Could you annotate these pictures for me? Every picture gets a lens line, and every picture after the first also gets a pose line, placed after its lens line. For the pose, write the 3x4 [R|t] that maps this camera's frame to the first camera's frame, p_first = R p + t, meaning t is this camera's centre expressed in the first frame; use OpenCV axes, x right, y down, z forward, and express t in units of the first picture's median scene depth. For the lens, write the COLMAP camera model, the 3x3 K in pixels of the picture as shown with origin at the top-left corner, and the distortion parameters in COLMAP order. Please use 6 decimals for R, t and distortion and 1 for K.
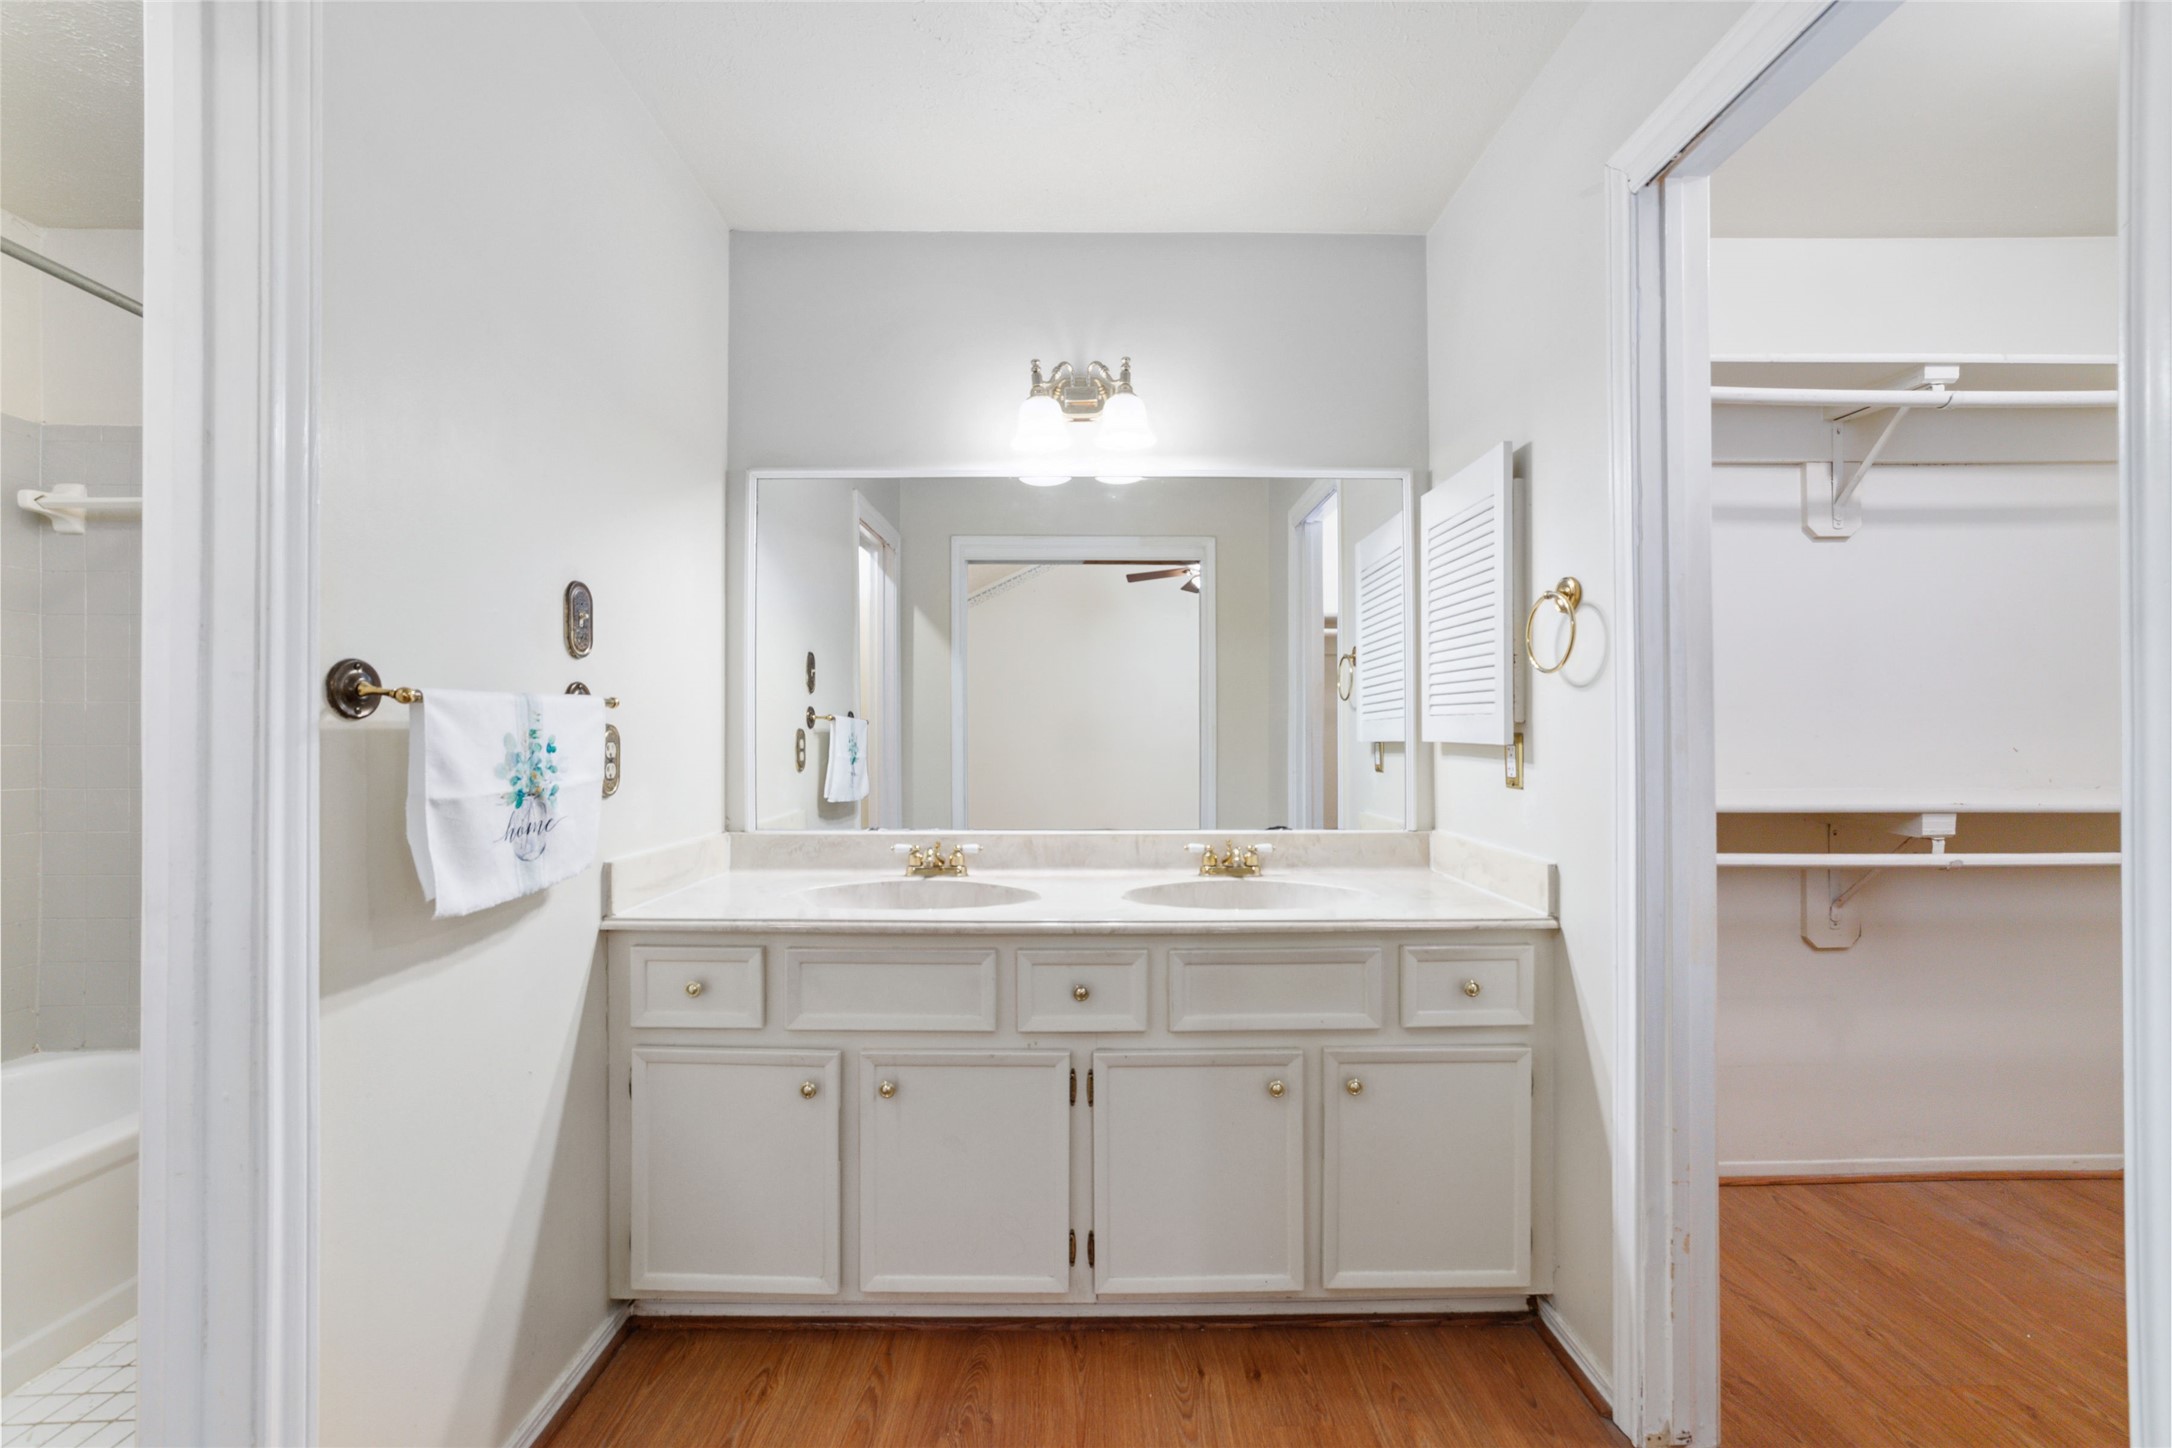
lens RADIAL K [[831.1, 0, 1085.8], [0, 831.1, 730.7], [0, 0, 1]] dist [-0.019816, 0.006408]
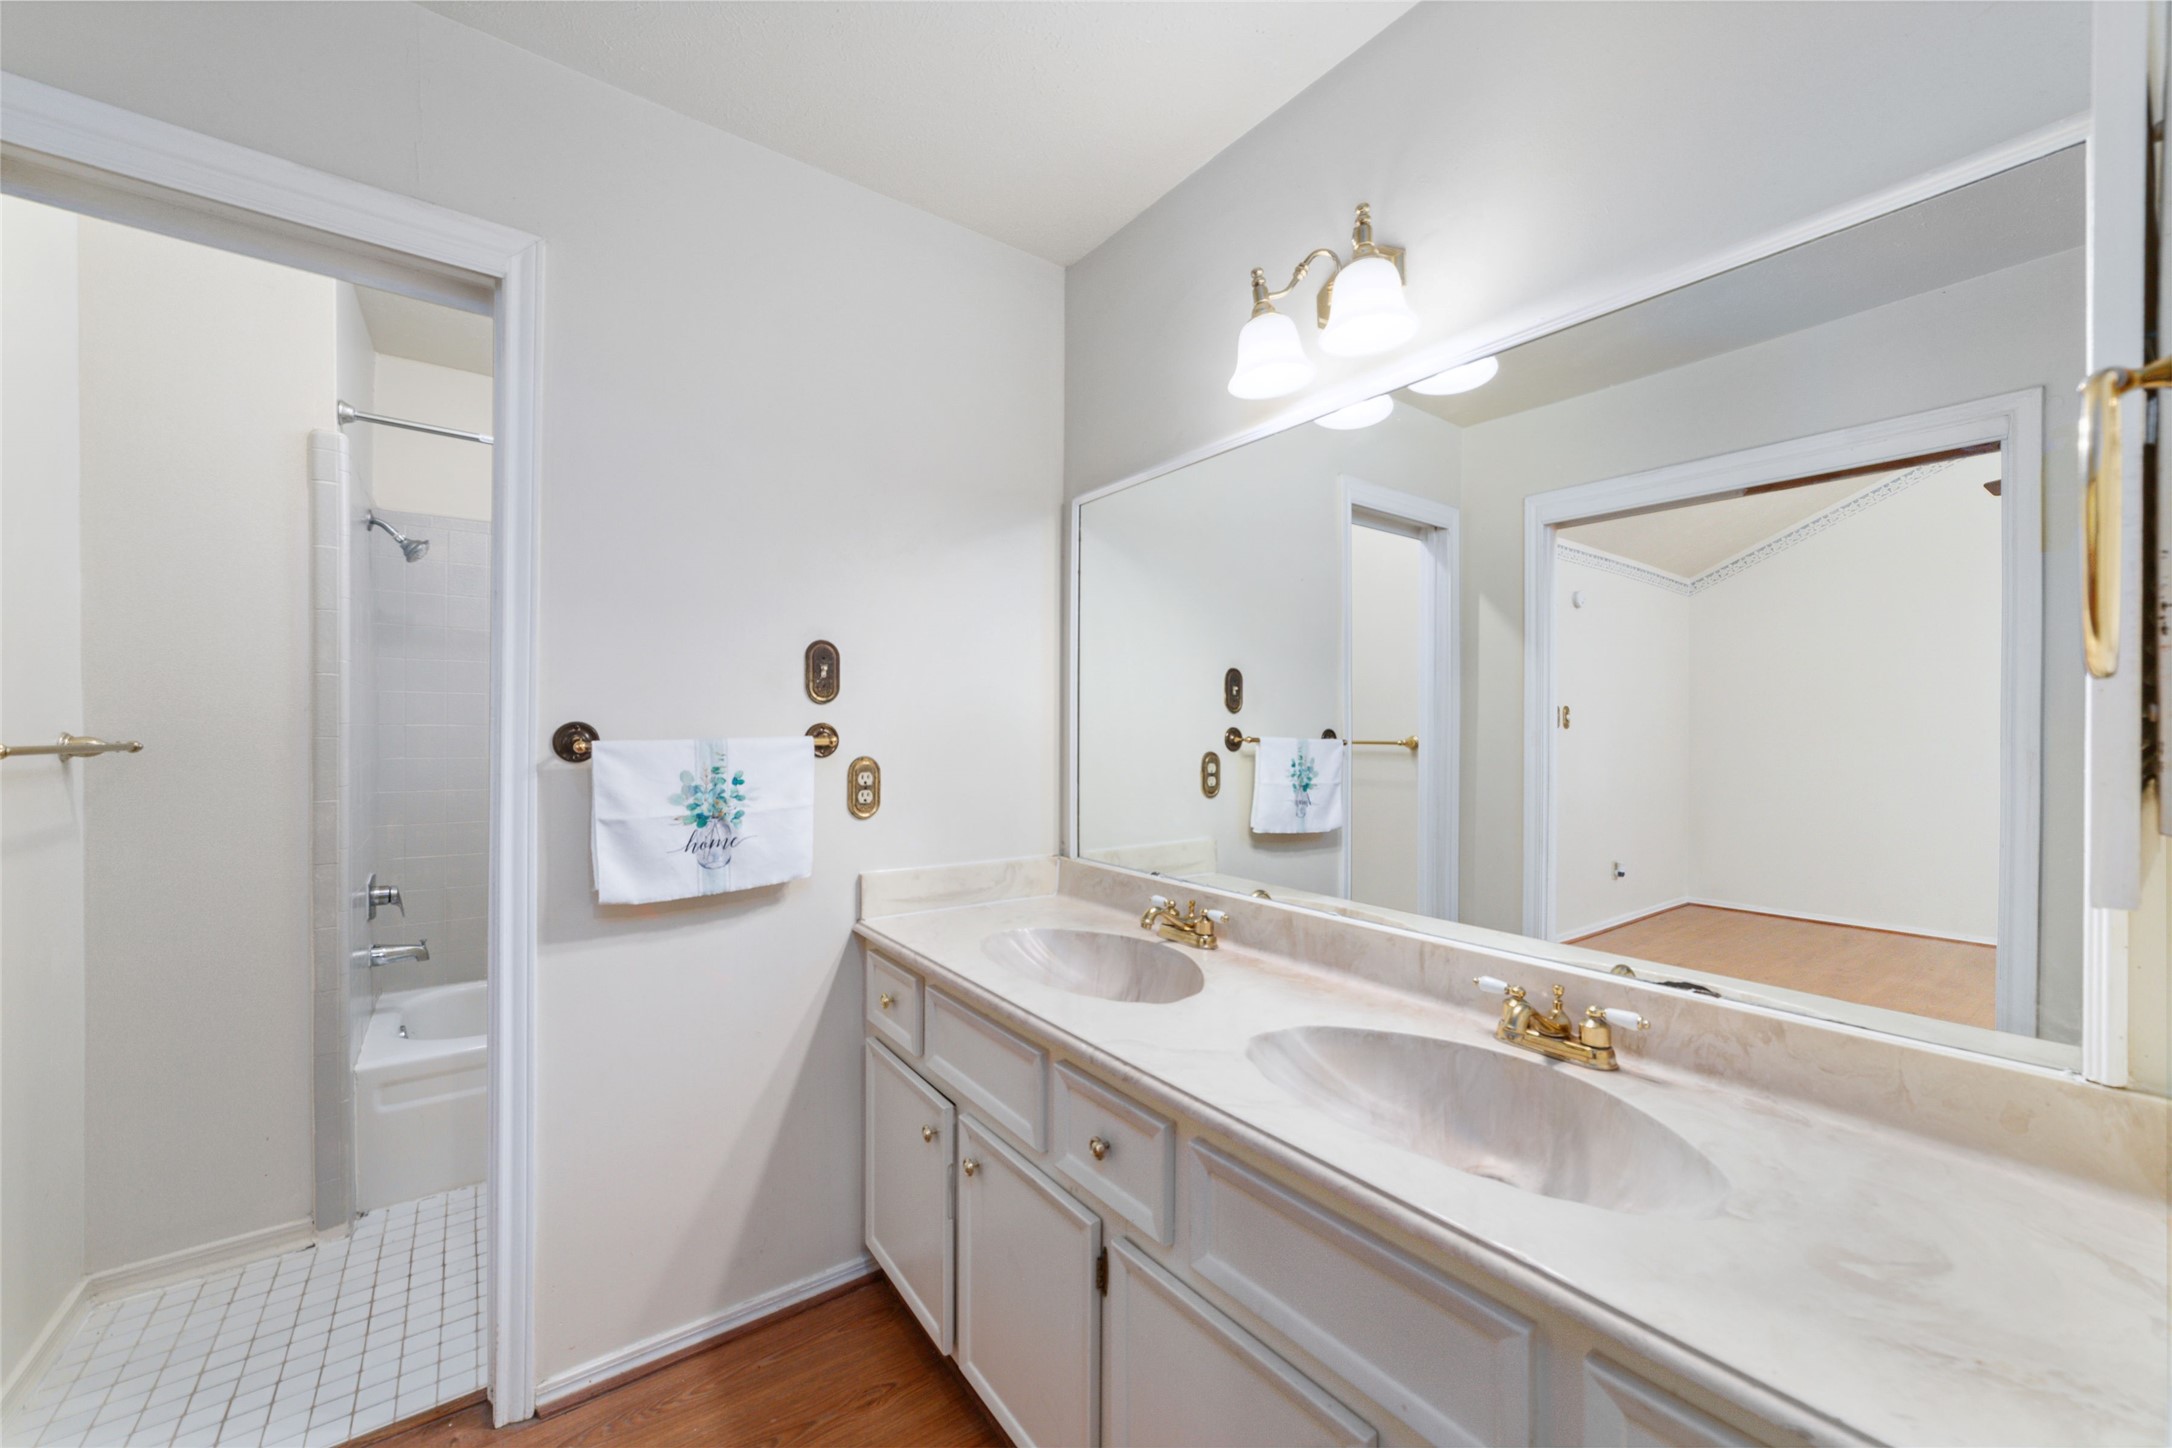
lens RADIAL K [[831.1, 0, 1090.3], [0, 831.1, 735.1], [0, 0, 1]] dist [-0.019816, 0.006408]
pose [[0.590482, 0.009383, -0.806996, 0.688283], [-0.002450, 0.999949, 0.009833, -0.062624], [0.807047, -0.003829, 0.590475, 0.689438]]
